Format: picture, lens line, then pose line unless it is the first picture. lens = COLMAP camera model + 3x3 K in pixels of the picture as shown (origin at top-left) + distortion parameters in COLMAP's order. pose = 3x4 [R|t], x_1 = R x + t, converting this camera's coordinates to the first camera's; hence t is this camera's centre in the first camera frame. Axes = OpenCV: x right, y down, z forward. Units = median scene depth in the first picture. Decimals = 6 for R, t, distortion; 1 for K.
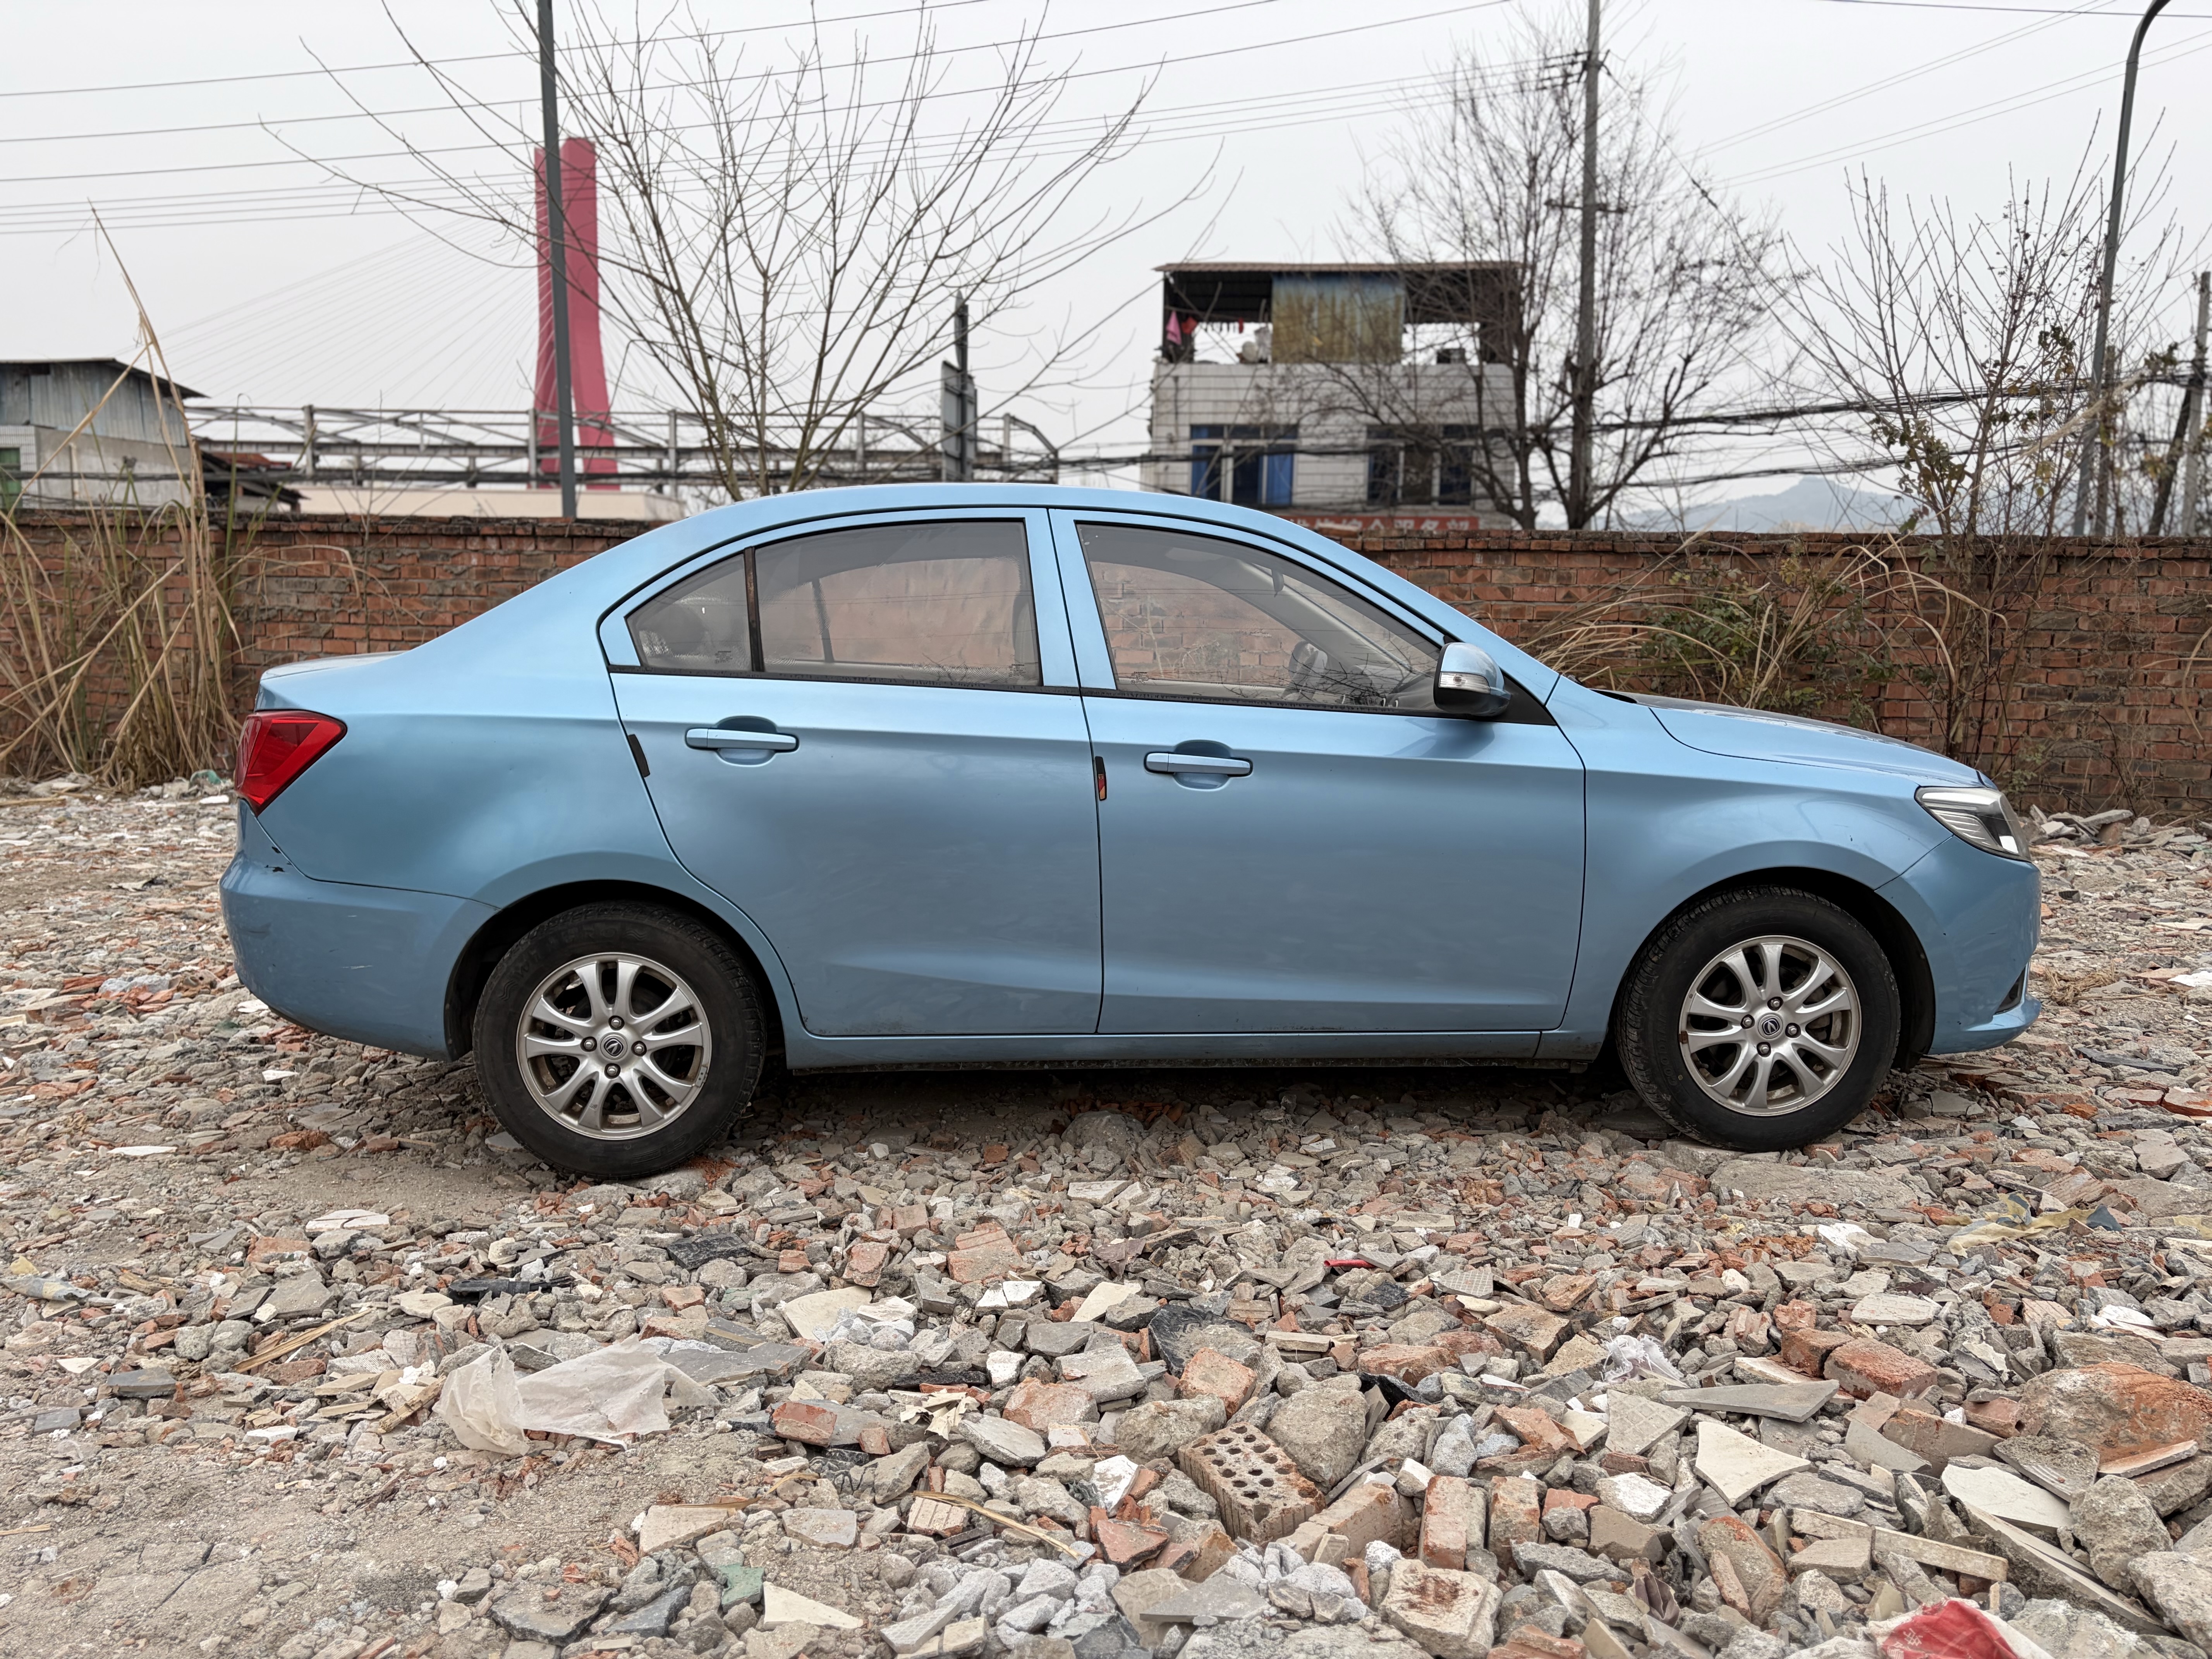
lens RADIAL K [[1675.4, 0, 1087.5], [0, 1675.4, 833.5], [0, 0, 1]] dist [0.076311, -0.085515]
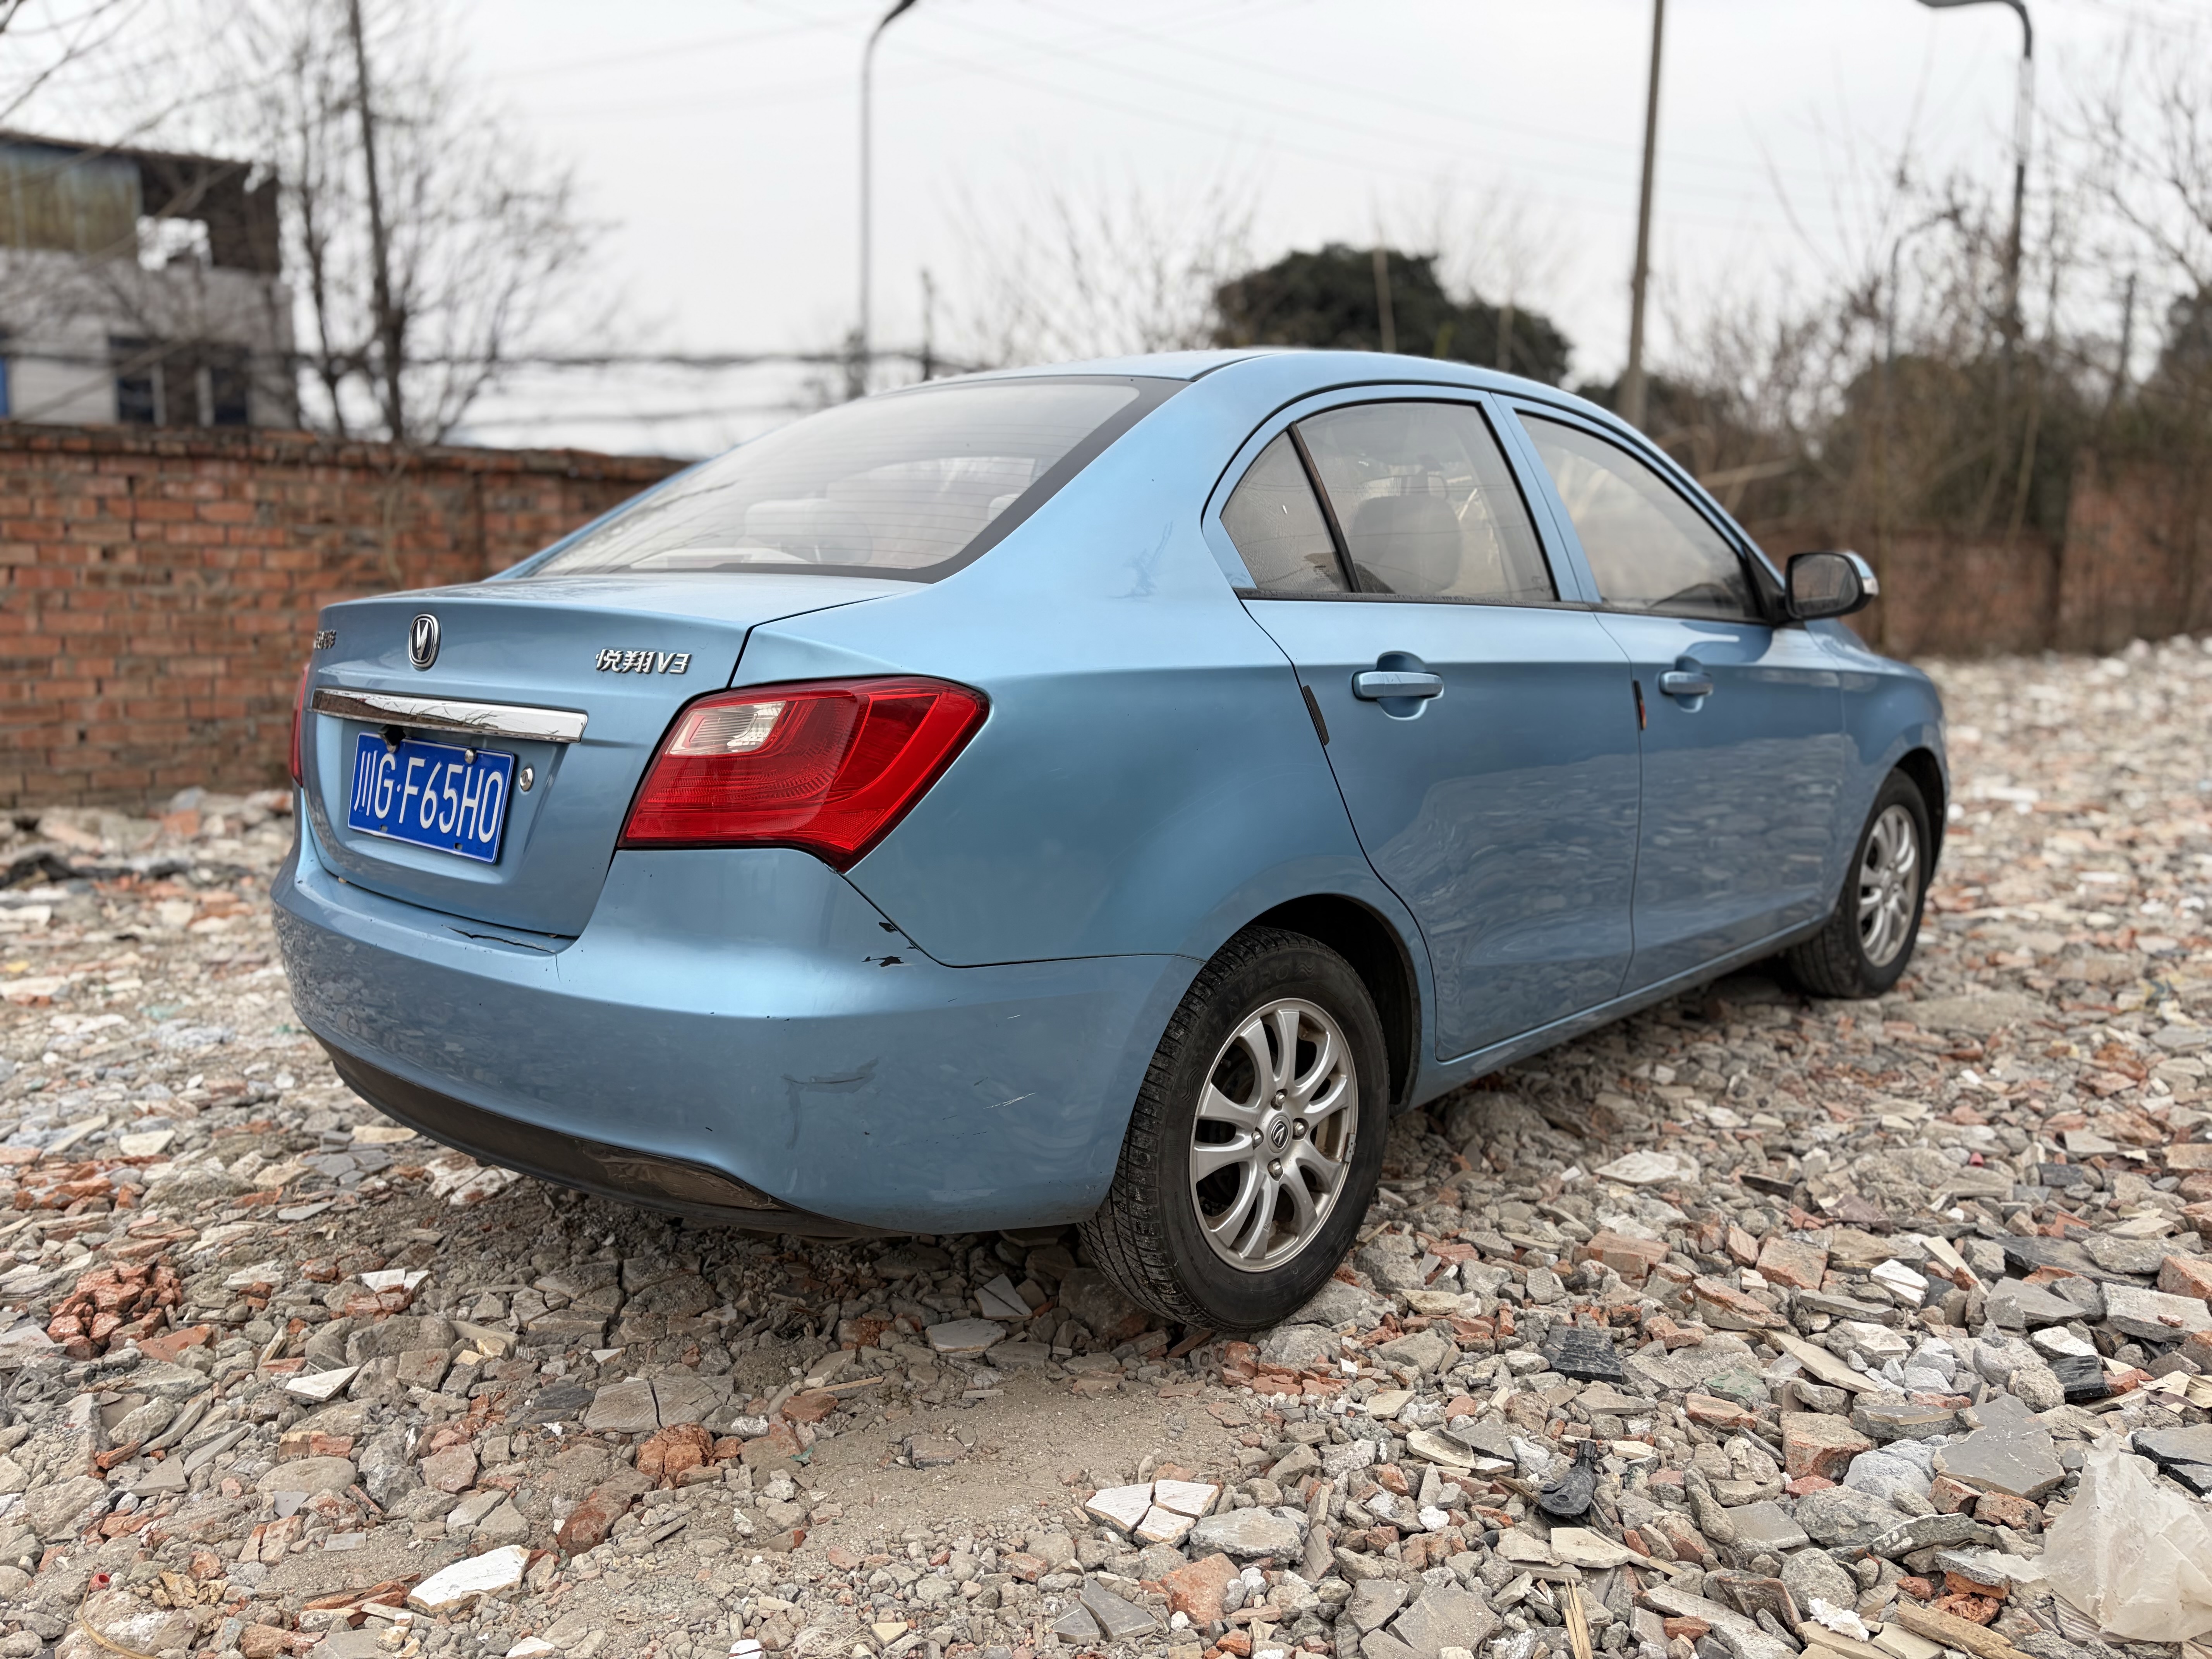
lens RADIAL K [[1675.4, 0, 1087.5], [0, 1675.4, 833.5], [0, 0, 1]] dist [0.076311, -0.085515]
pose [[0.731892, -0.114832, 0.671675, -0.787655], [0.094774, 0.993272, 0.066543, -0.051310], [-0.674798, 0.014955, 0.737851, 0.531952]]
